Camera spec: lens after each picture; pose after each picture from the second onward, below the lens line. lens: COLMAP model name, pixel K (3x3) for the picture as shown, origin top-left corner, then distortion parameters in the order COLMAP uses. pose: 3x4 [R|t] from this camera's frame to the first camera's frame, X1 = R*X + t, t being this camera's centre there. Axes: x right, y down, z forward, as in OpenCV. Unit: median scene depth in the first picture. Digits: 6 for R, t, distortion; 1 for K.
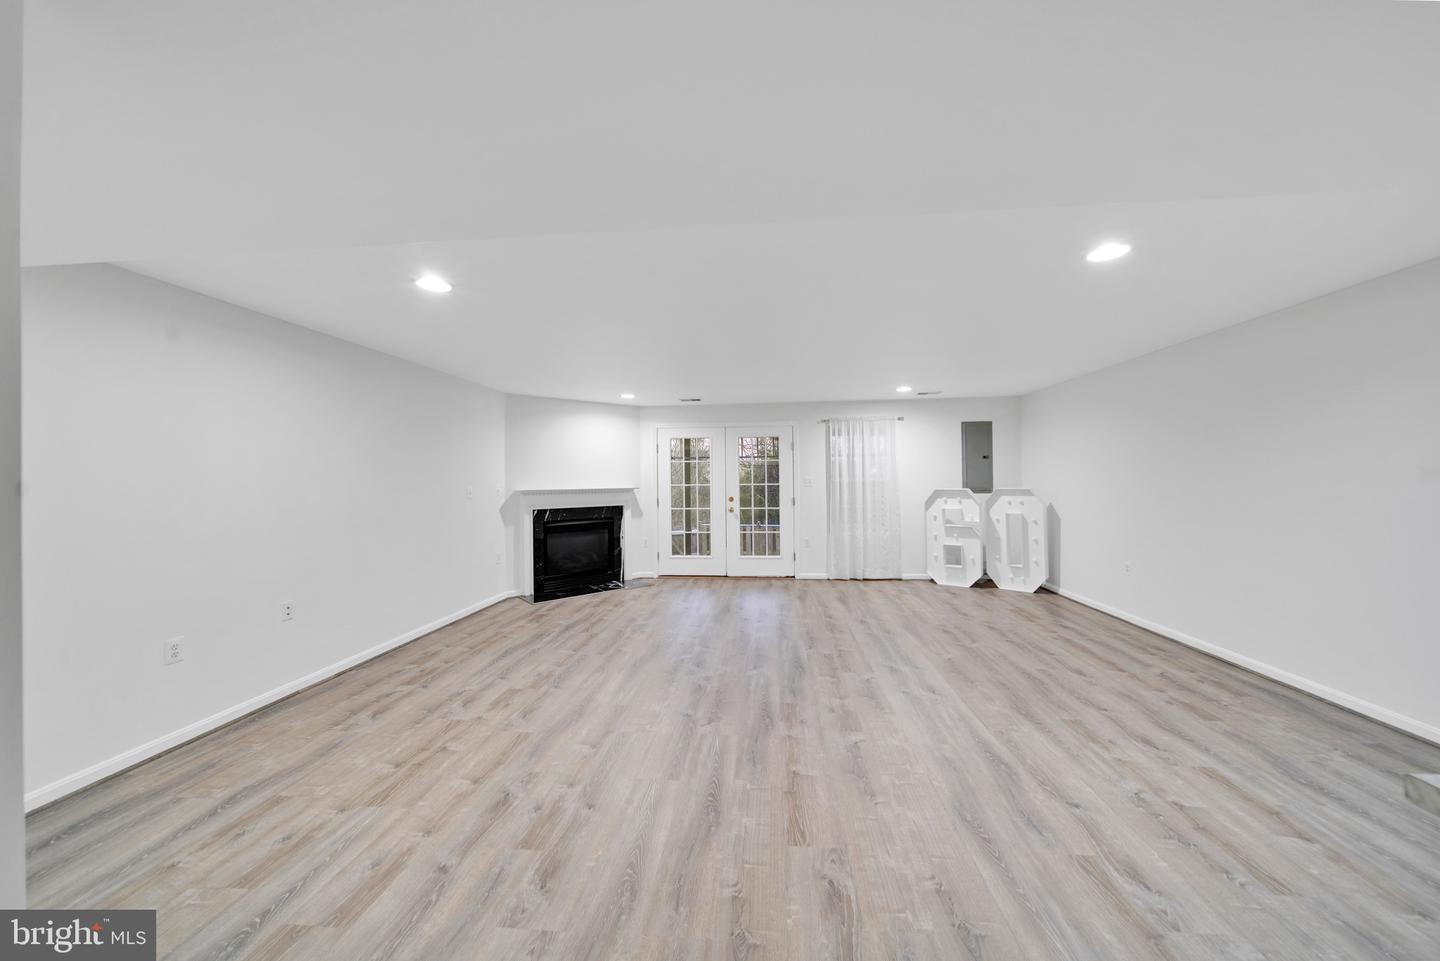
lens RADIAL K [[508.8, 0, 720.3], [0, 508.8, 476.3], [0, 0, 1]] dist [0.000232, -0.000651]
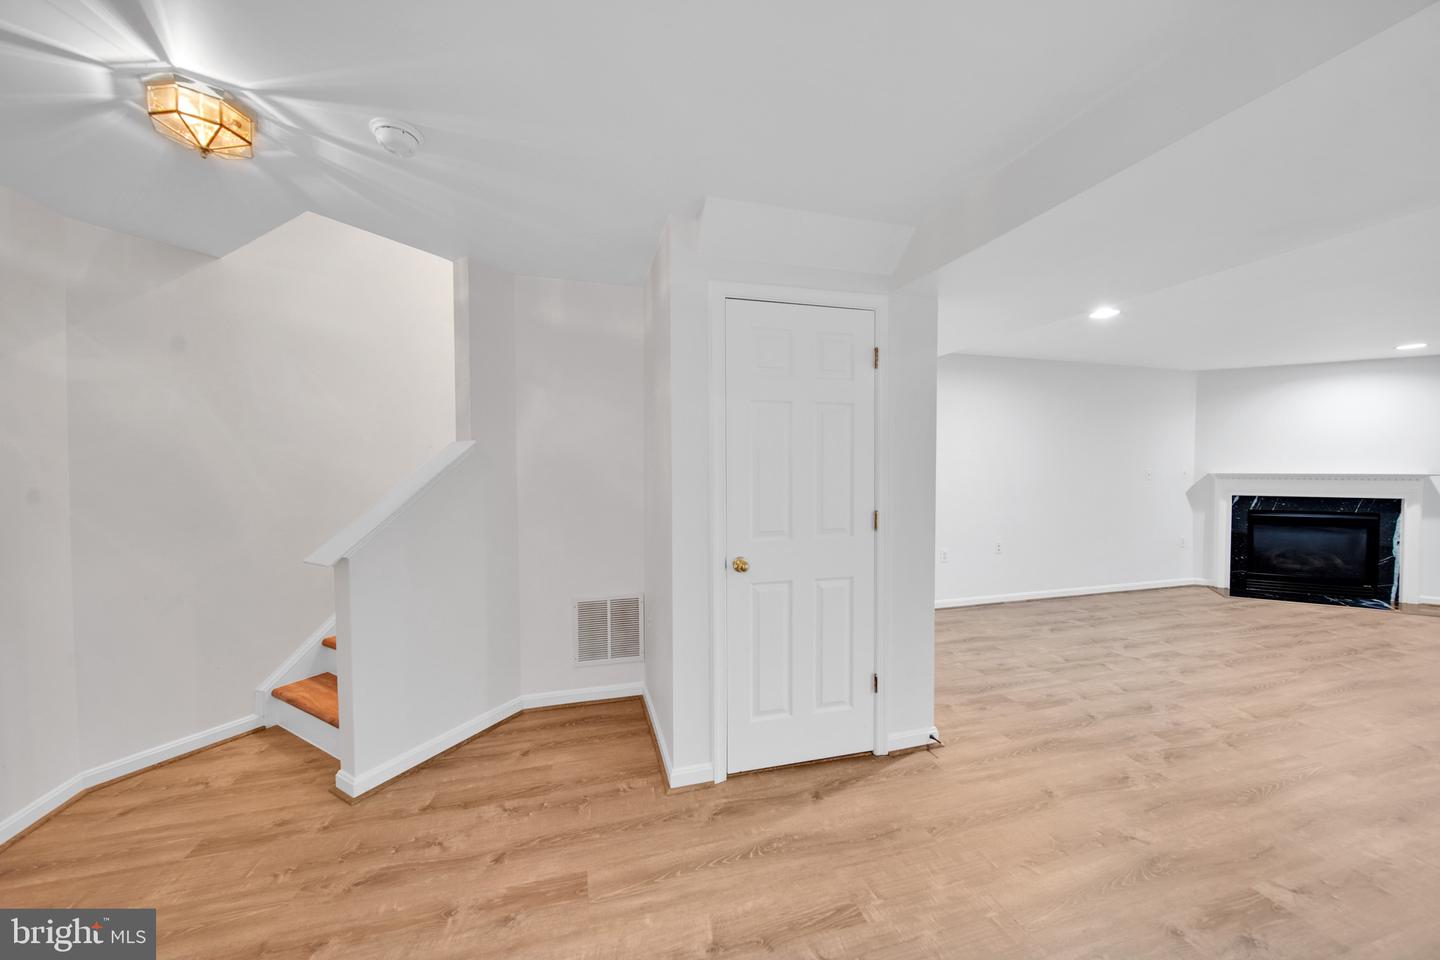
lens RADIAL K [[508.8, 0, 717.1], [0, 508.8, 476.9], [0, 0, 1]] dist [0.000232, -0.000651]
pose [[0.368270, 0.034949, -0.929062, 0.210588], [0.001764, 0.999265, 0.038289, -0.004978], [0.929717, -0.015739, 0.367937, -0.290079]]
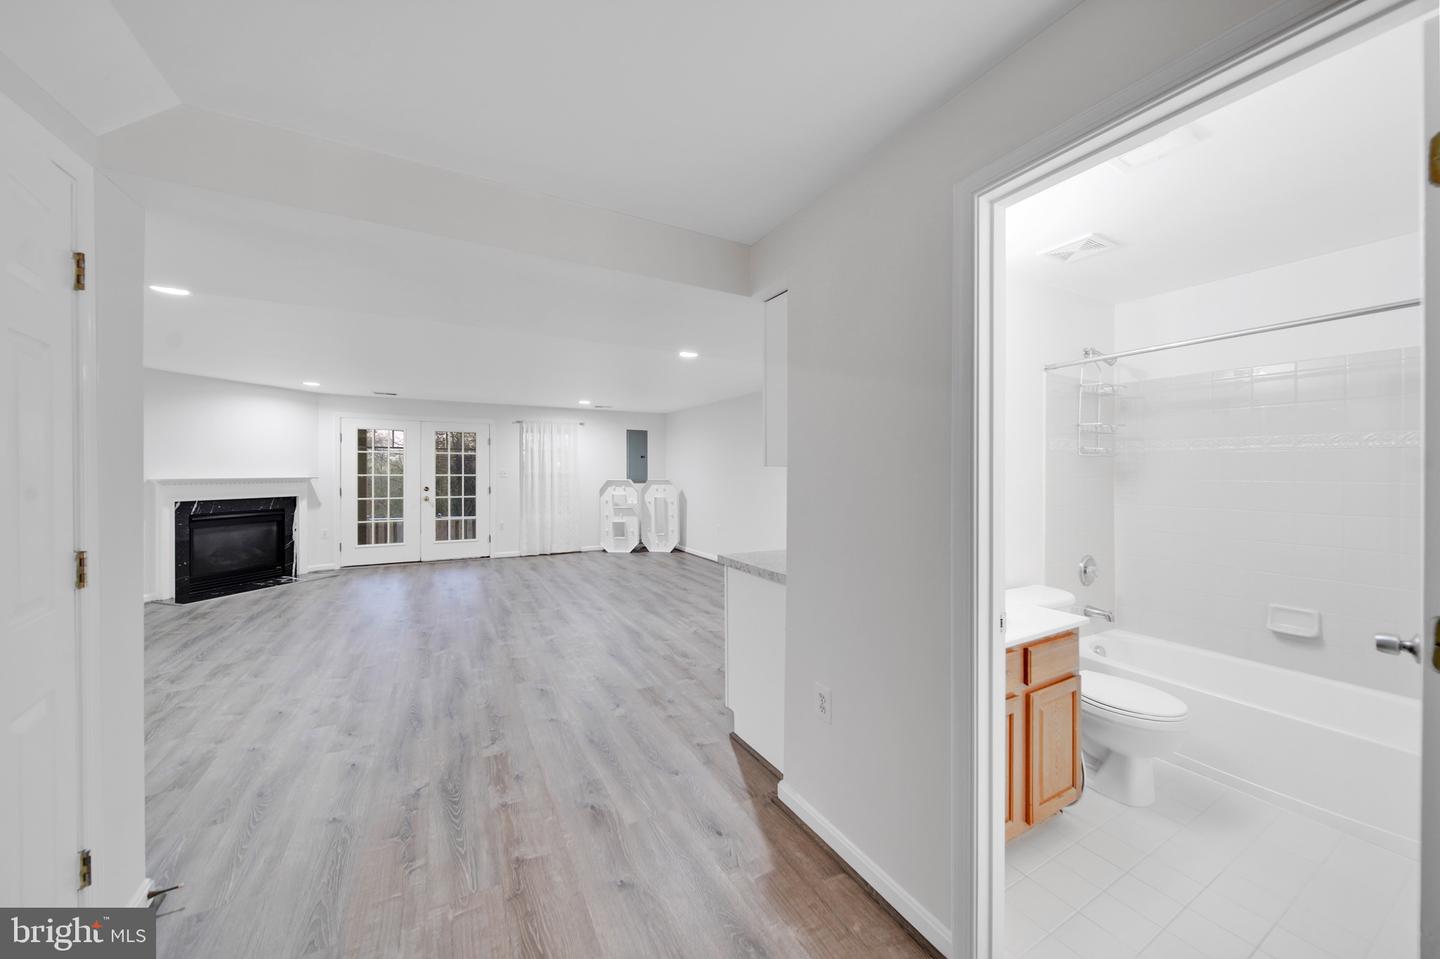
lens RADIAL K [[508.8, 0, 713.1], [0, 508.8, 473.9], [0, 0, 1]] dist [0.000232, -0.000651]
pose [[0.828740, 0.009949, 0.559545, -0.140967], [-0.014613, 0.999886, 0.003864, 0.001262], [-0.559443, -0.011378, 0.828791, -0.397896]]
